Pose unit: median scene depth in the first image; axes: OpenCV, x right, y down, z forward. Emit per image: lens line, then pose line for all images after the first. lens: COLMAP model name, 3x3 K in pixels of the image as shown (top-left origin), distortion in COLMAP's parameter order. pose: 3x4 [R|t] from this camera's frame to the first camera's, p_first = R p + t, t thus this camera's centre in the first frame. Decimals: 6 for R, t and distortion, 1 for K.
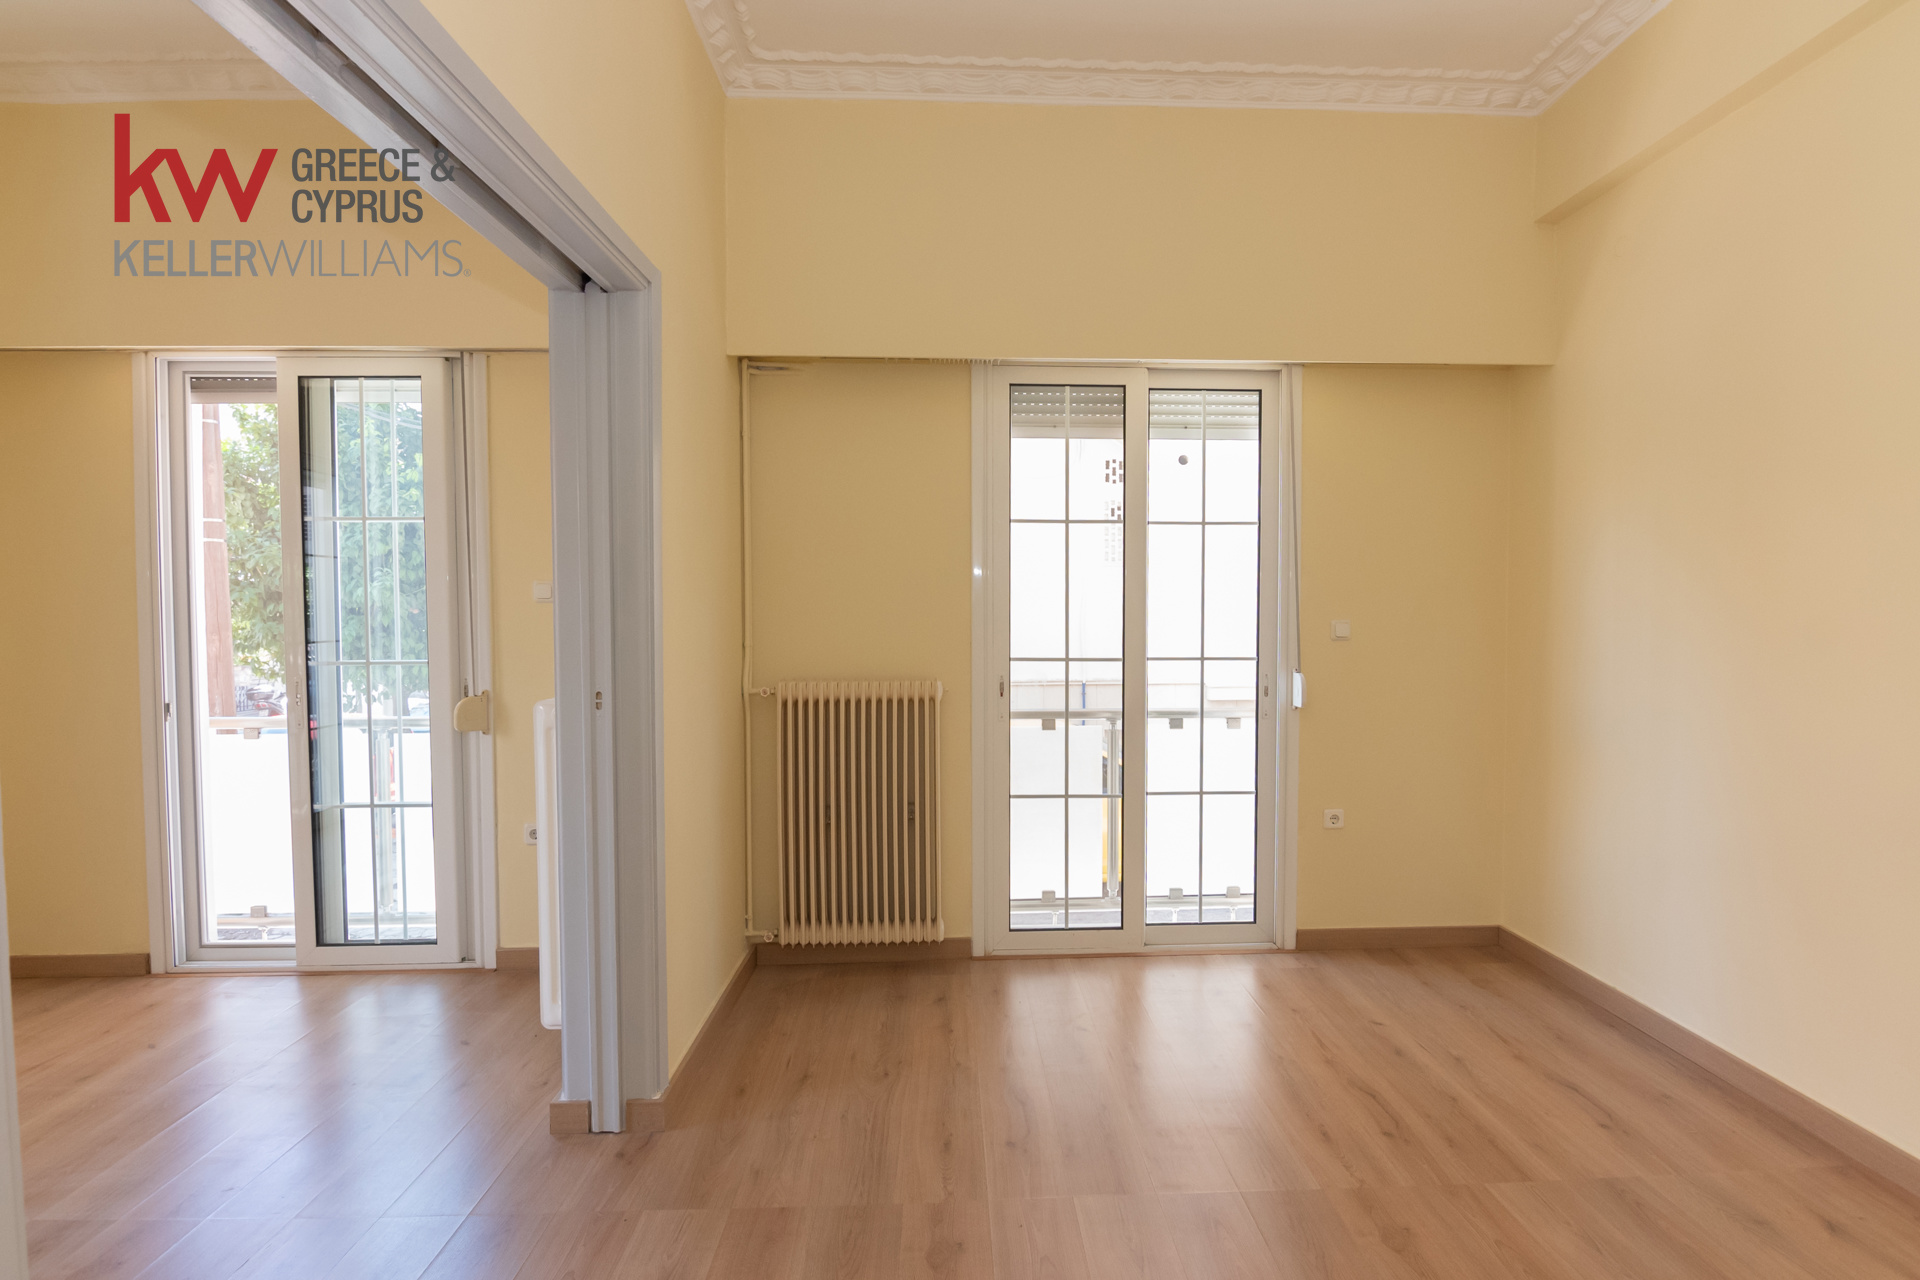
lens RADIAL K [[992.6, 0, 963.0], [0, 992.6, 608.7], [0, 0, 1]] dist [-0.001608, -0.000310]
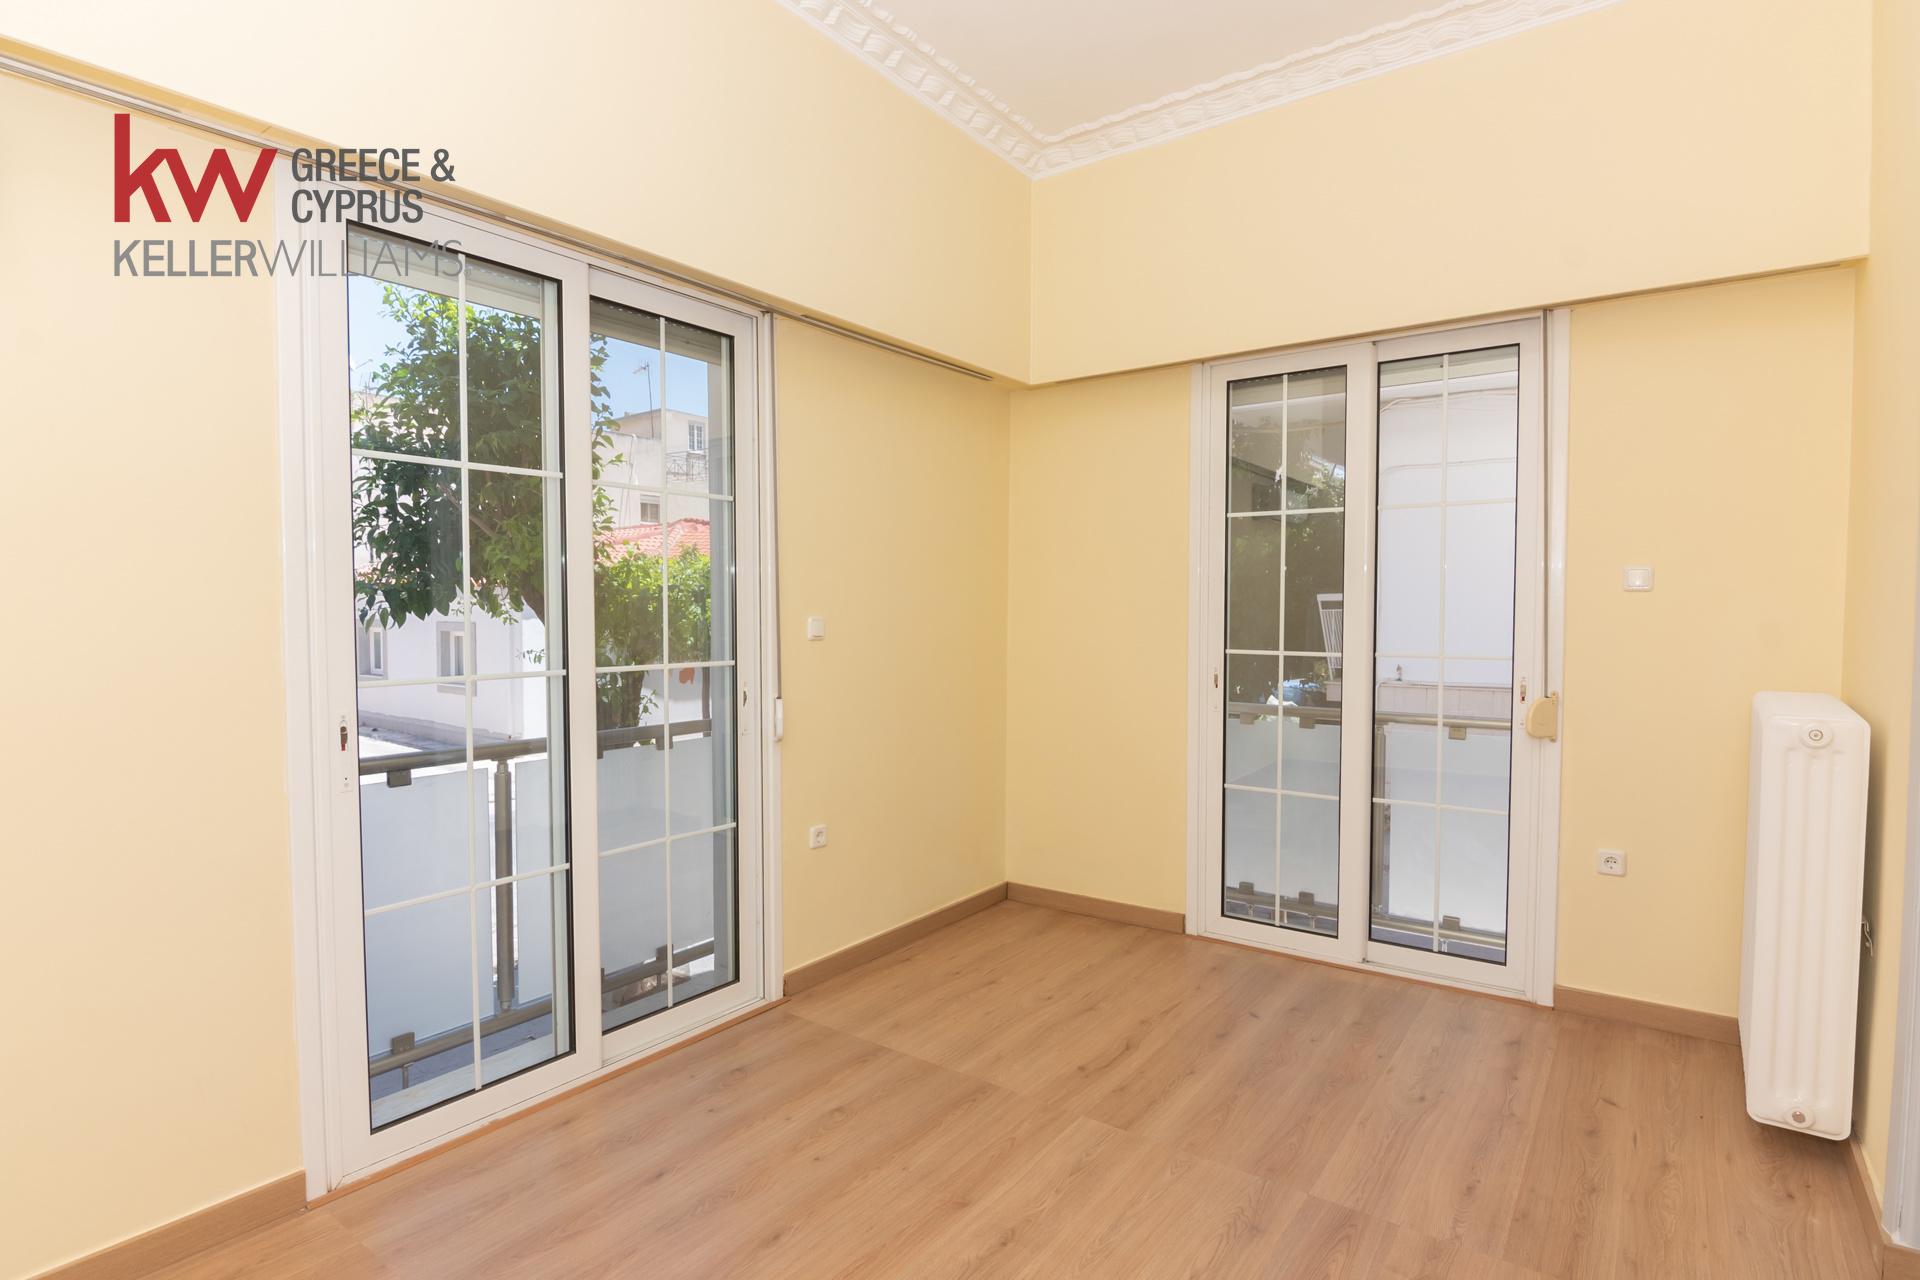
lens RADIAL K [[977.7, 0, 960.0], [0, 977.7, 640.0], [0, 0, 1]] dist [-0.001145, -0.013112]
pose [[0.772785, 0.016265, -0.634459, 0.373369], [0.003346, 0.999553, 0.029700, 0.000043], [0.634659, -0.025075, 0.772386, 0.018529]]
